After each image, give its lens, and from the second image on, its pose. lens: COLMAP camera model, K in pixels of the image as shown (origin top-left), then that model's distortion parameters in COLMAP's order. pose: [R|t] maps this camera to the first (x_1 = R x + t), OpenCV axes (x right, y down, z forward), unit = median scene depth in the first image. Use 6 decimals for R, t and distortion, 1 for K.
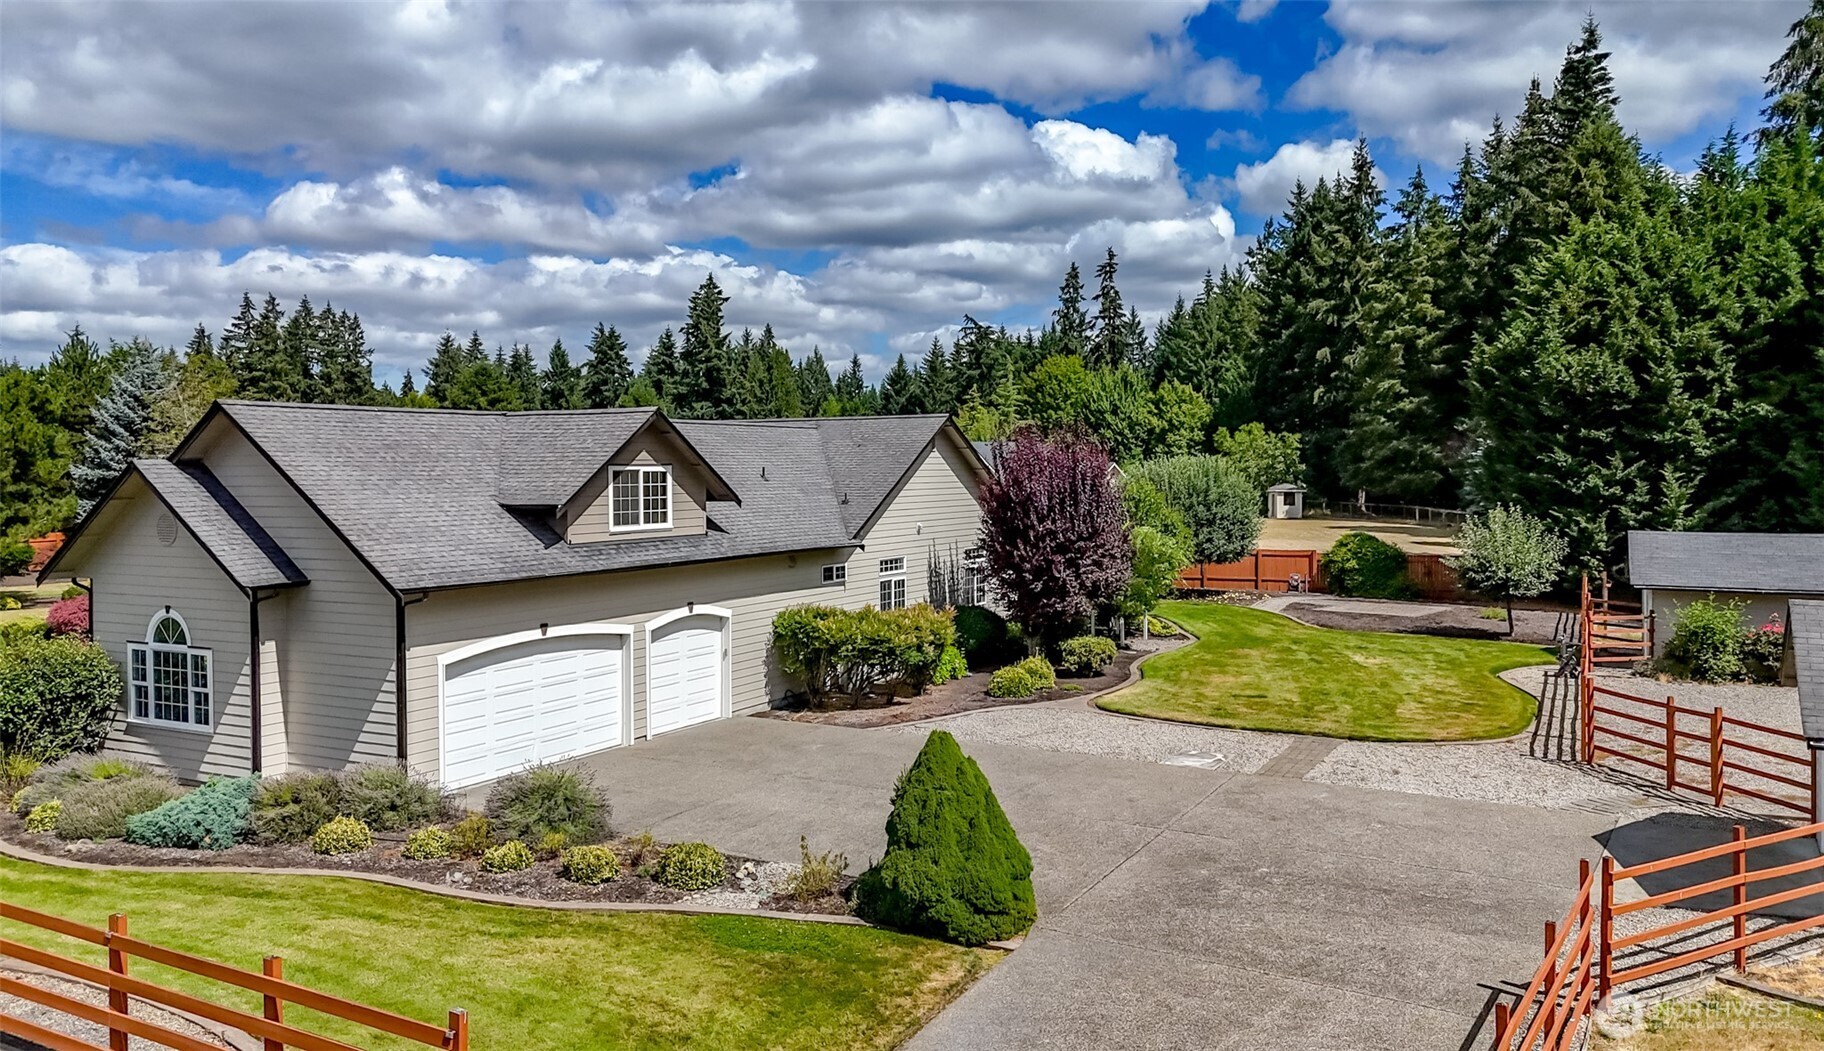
lens RADIAL K [[1205.1, 0, 912.0], [0, 1205.1, 525.5], [0, 0, 1]] dist [0.000066, 0.000468]
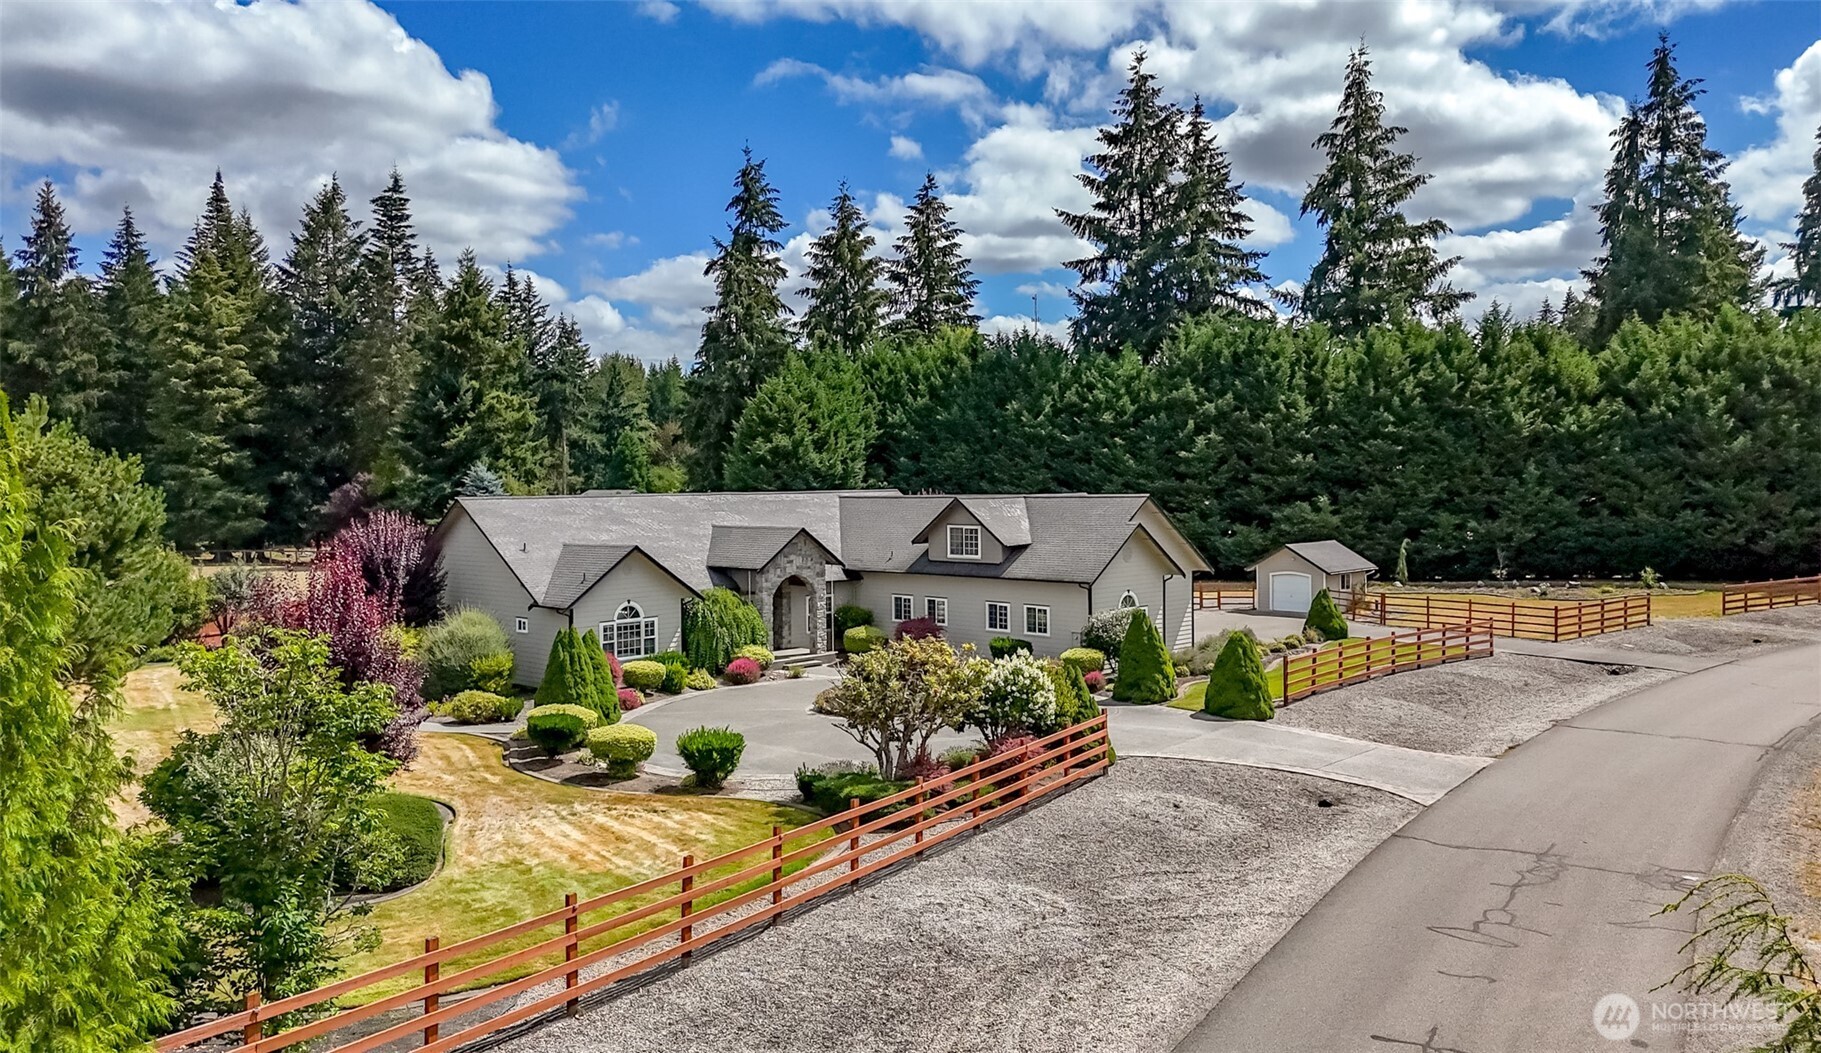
lens RADIAL K [[1203.2, 0, 910.5], [0, 1203.2, 526.5], [0, 0, 1]] dist [0.000066, 0.000468]
pose [[0.435801, -0.039770, 0.899164, -0.317290], [0.069703, 0.997514, 0.010337, -0.006194], [-0.897340, 0.058169, 0.437490, -0.044127]]
